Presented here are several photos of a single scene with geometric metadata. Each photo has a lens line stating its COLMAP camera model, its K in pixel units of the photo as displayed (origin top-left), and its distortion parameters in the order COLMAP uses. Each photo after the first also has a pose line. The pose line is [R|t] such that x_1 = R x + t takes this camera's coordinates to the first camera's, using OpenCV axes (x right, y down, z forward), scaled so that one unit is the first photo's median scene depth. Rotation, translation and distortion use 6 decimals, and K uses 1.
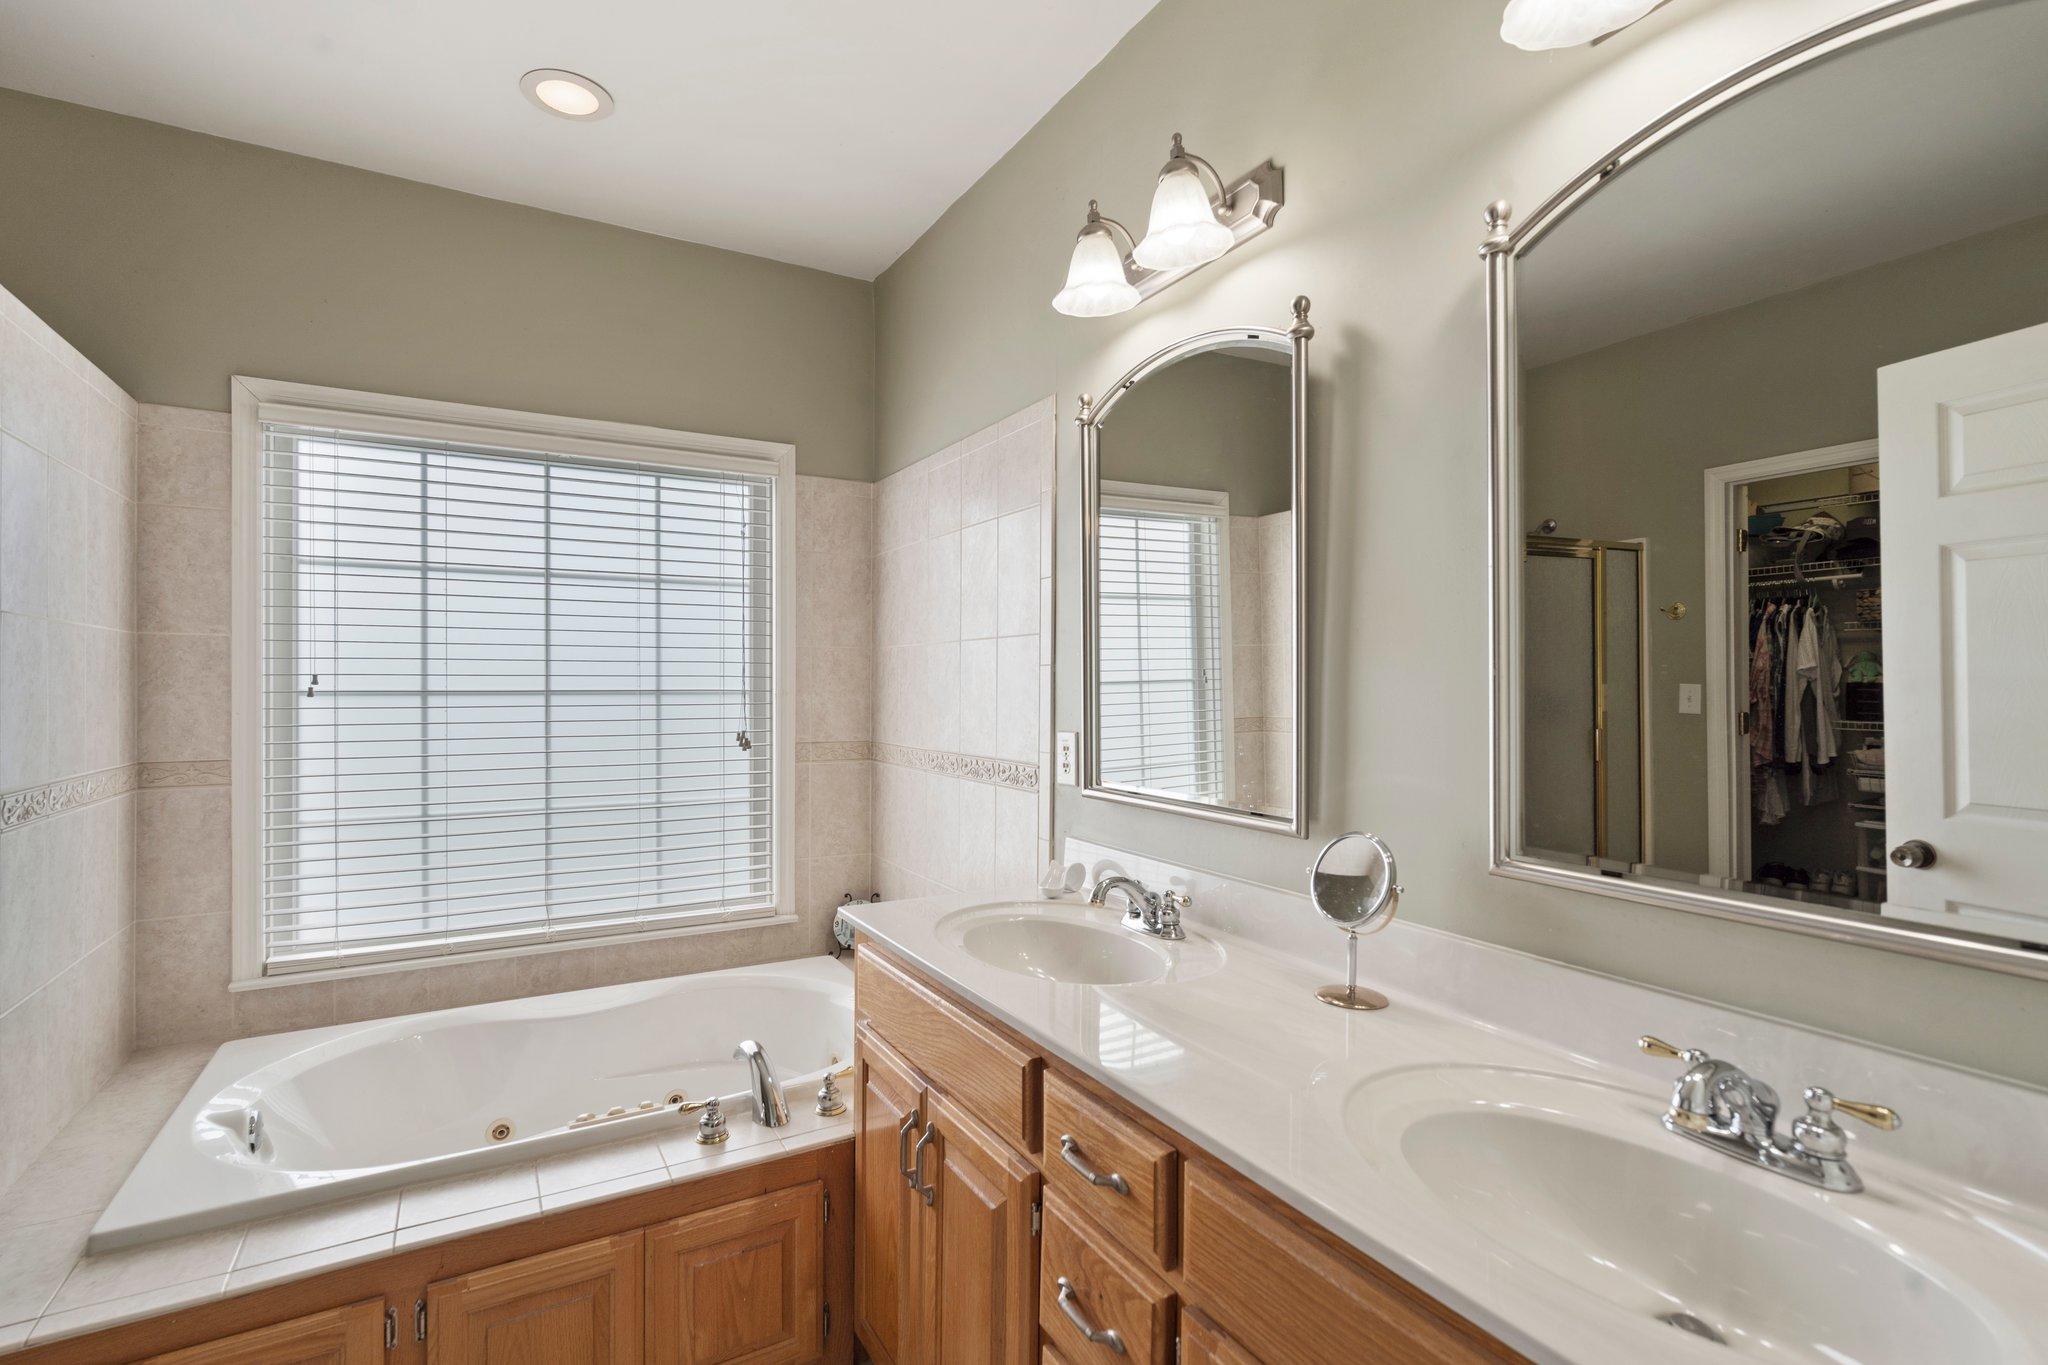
lens RADIAL K [[962.0, 0, 1028.6], [0, 962.0, 660.8], [0, 0, 1]] dist [-0.002351, 0.000446]
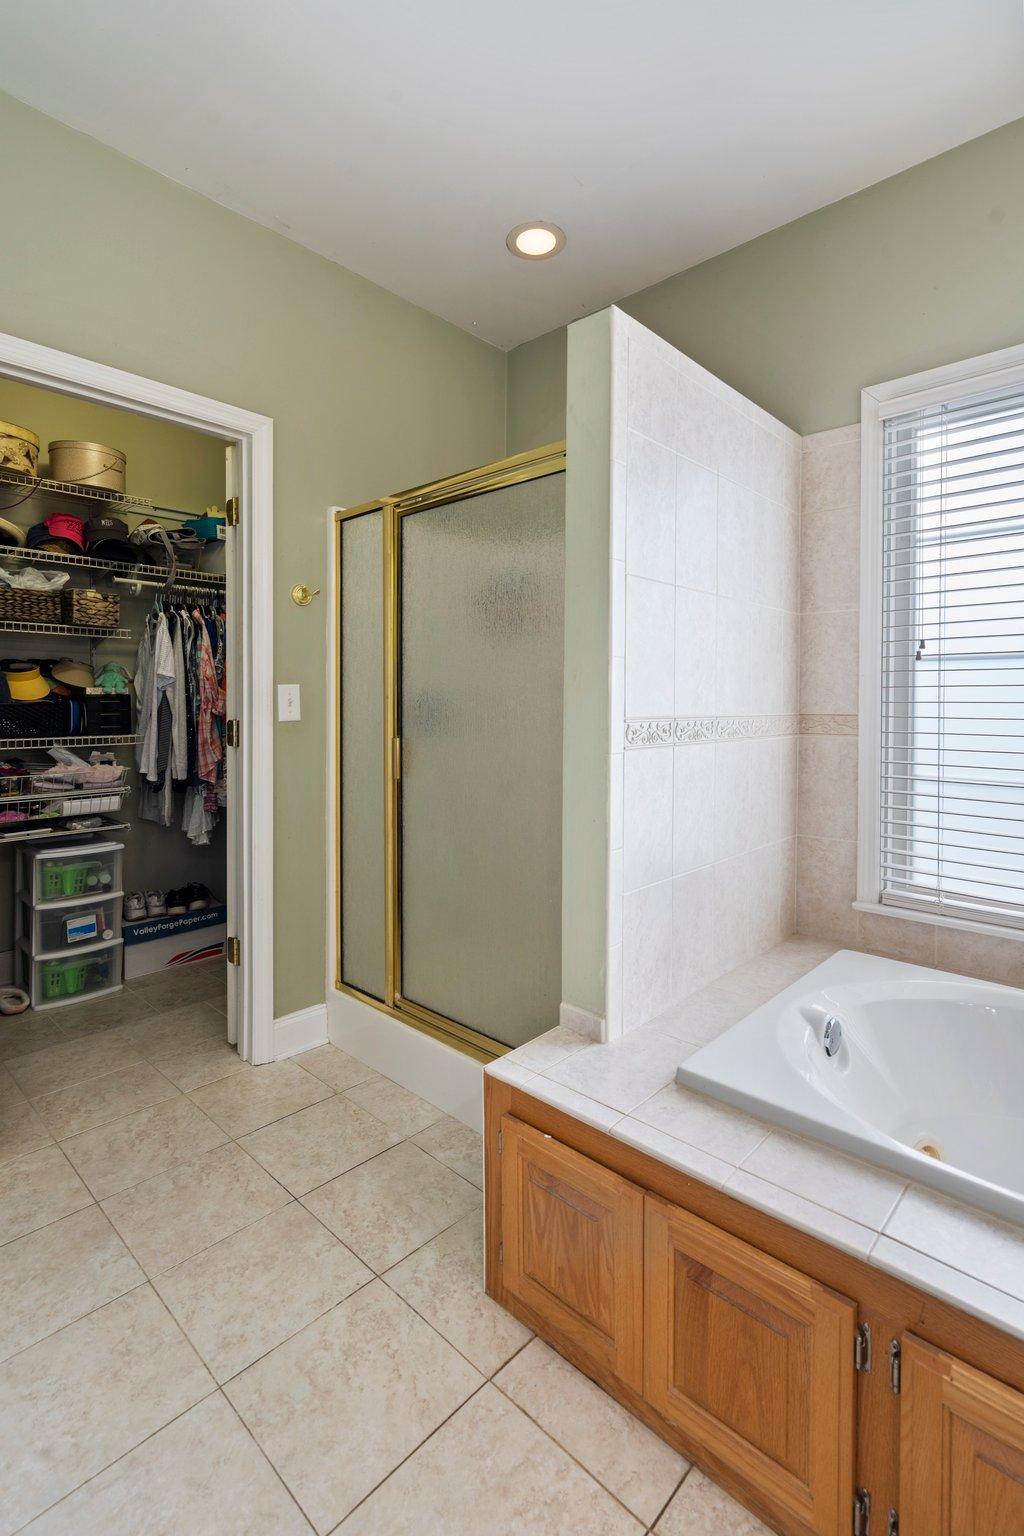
lens RADIAL K [[721.5, 0, 514.0], [0, 721.5, 717.0], [0, 0, 1]] dist [-0.002351, 0.000446]
pose [[0.287834, 0.021801, -0.957432, -0.102931], [0.015494, 0.999504, 0.027417, 0.076618], [0.957555, -0.022727, 0.287354, 0.345835]]
